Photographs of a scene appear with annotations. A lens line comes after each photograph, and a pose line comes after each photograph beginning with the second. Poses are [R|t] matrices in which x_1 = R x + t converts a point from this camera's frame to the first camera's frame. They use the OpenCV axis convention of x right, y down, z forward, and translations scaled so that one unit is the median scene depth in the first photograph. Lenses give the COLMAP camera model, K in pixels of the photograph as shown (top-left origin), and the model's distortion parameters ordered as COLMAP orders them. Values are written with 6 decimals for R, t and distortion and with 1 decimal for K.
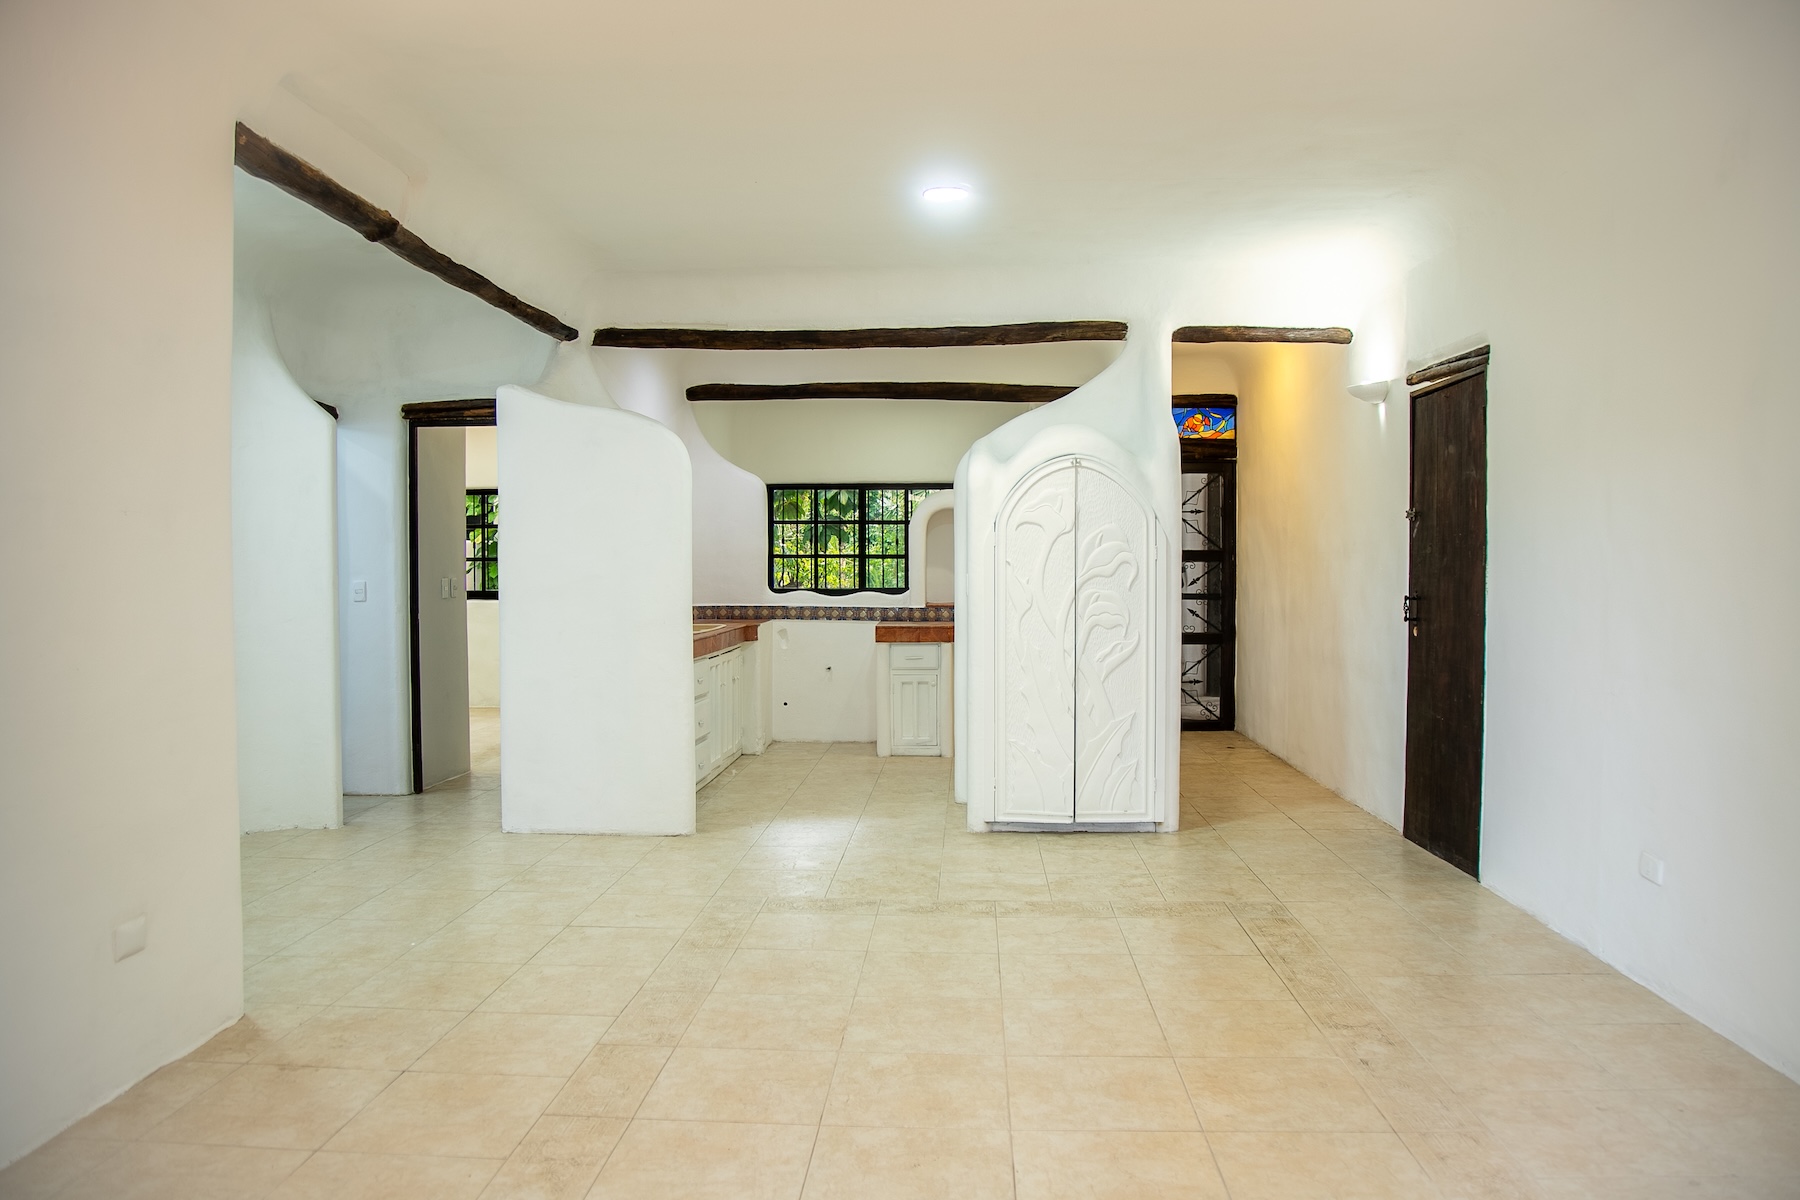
lens RADIAL K [[1256.9, 0, 906.4], [0, 1256.9, 602.1], [0, 0, 1]] dist [-0.115090, 0.071507]
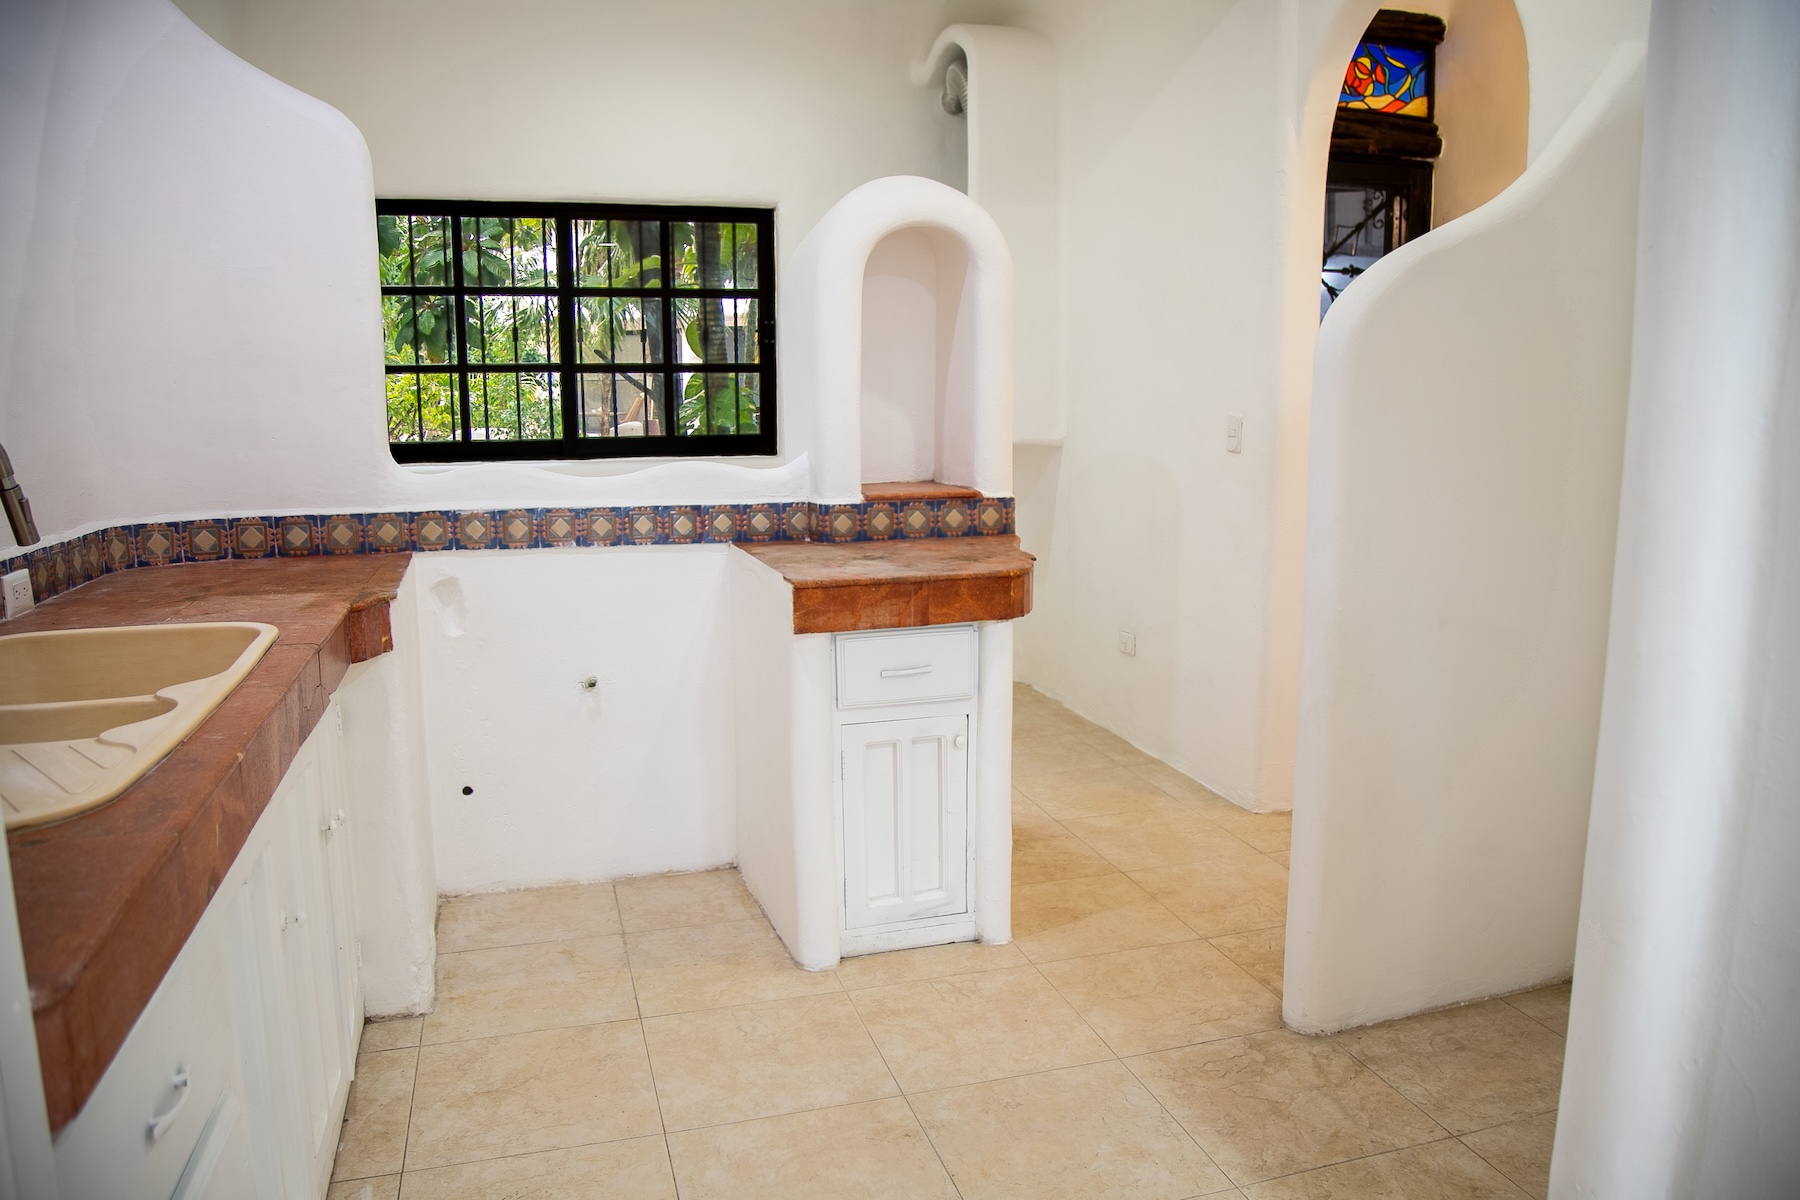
lens RADIAL K [[1256.9, 0, 906.4], [0, 1256.9, 602.1], [0, 0, 1]] dist [-0.115090, 0.071507]
pose [[0.939022, -0.061377, 0.338335, -0.095473], [0.013040, 0.989589, 0.143328, -0.018692], [-0.343610, -0.130177, 0.930046, 0.646695]]
